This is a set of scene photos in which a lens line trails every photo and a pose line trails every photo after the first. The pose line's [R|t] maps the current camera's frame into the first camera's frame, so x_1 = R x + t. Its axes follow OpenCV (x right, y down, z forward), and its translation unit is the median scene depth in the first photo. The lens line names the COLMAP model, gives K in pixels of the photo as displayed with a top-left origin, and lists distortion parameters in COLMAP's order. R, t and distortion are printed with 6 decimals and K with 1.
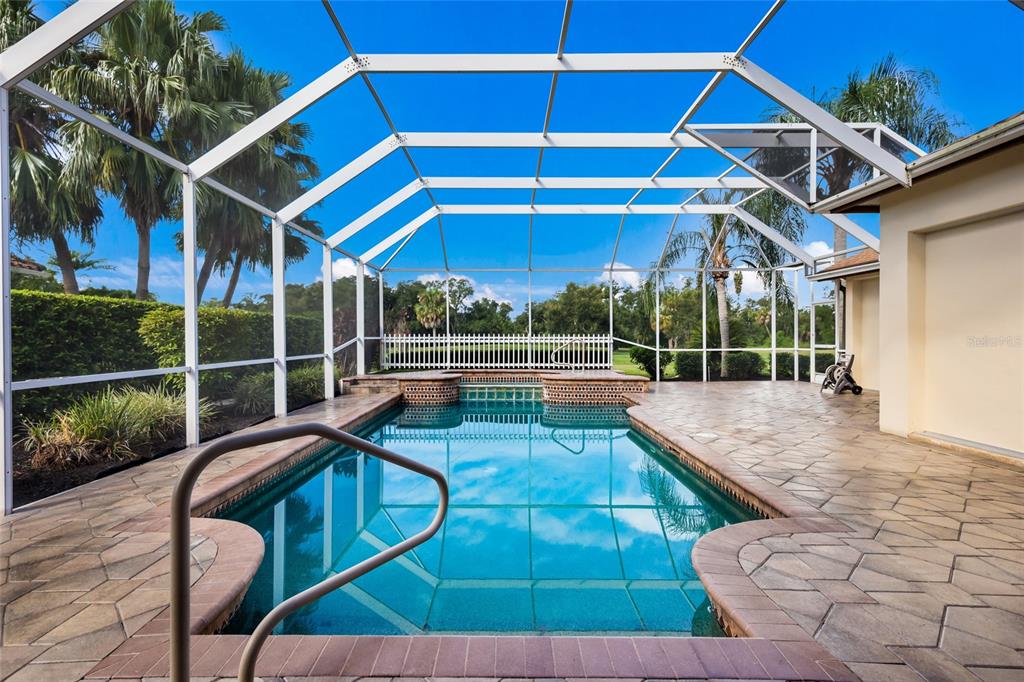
lens RADIAL K [[488.8, 0, 510.5], [0, 488.8, 337.8], [0, 0, 1]] dist [0.010528, 0.000056]
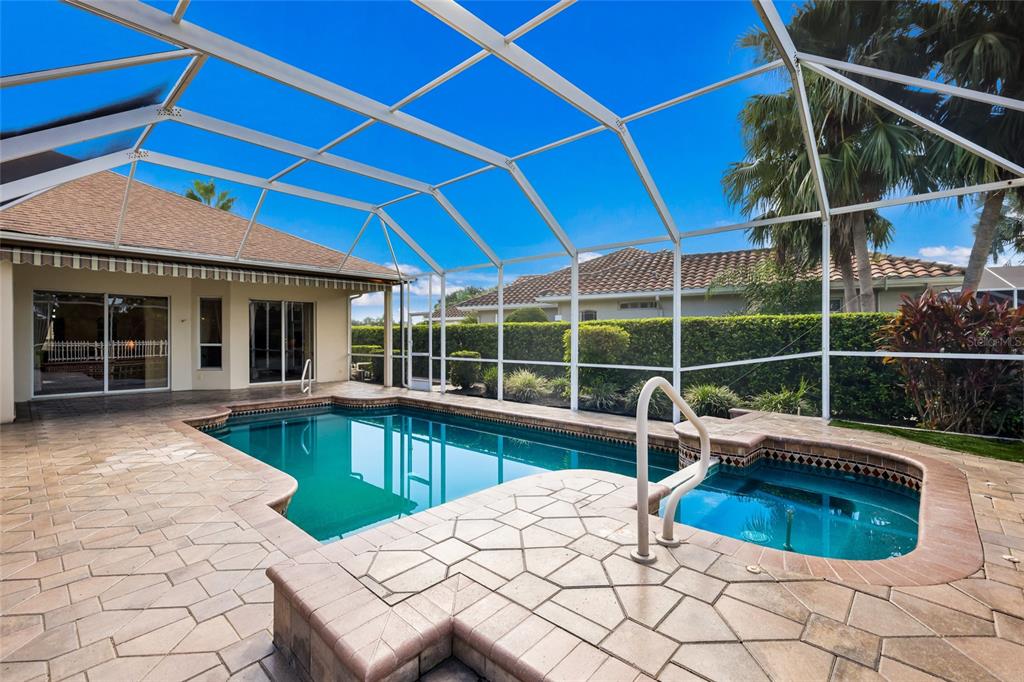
lens RADIAL K [[452.1, 0, 511.9], [0, 452.1, 339.3], [0, 0, 1]] dist [0.012898, -0.001265]
pose [[-0.683015, -0.006970, -0.730371, 0.299225], [-0.011279, 0.999936, 0.001005, -0.010842], [0.730318, 0.008924, -0.683049, 1.095033]]
